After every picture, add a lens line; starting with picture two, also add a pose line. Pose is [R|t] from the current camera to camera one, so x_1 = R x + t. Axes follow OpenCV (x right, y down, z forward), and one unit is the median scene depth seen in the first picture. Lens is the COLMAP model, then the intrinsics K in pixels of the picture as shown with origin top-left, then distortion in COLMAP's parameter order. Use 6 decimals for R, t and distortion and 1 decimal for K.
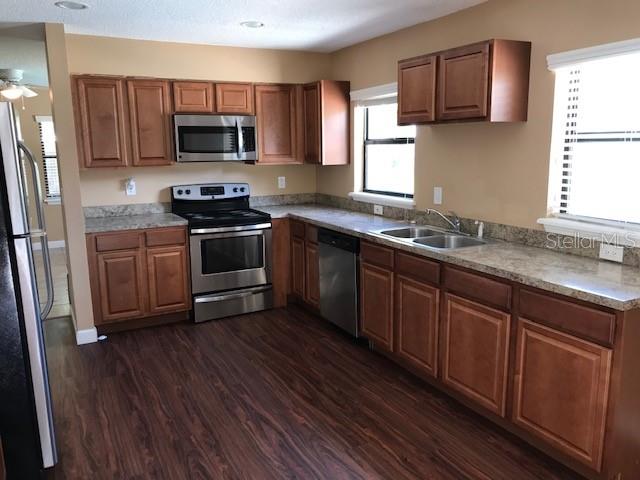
lens RADIAL K [[518.5, 0, 320.0], [0, 518.5, 240.0], [0, 0, 1]] dist [-0.000375, -0.002062]
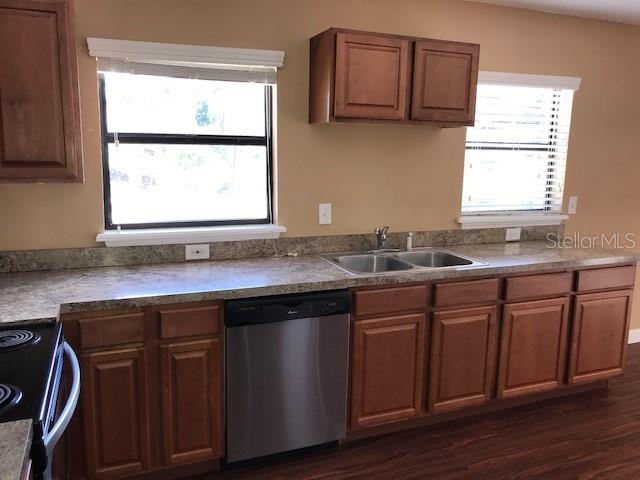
lens RADIAL K [[526.0, 0, 317.9], [0, 526.0, 234.1], [0, 0, 1]] dist [0.008601, 0.000506]
pose [[0.100418, -0.148071, 0.983865, -0.688844], [0.160406, 0.978337, 0.130867, -0.198154], [-0.981930, 0.144677, 0.121995, 1.135809]]
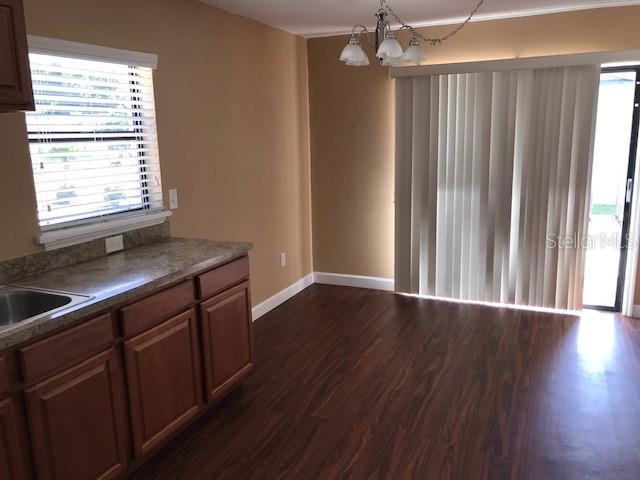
lens RADIAL K [[526.0, 0, 317.9], [0, 526.0, 234.1], [0, 0, 1]] dist [0.008601, 0.000506]
pose [[-0.610821, -0.119043, 0.782768, -0.469007], [0.180374, 0.941715, 0.283968, -0.196511], [-0.770949, 0.314645, -0.553747, 1.092452]]
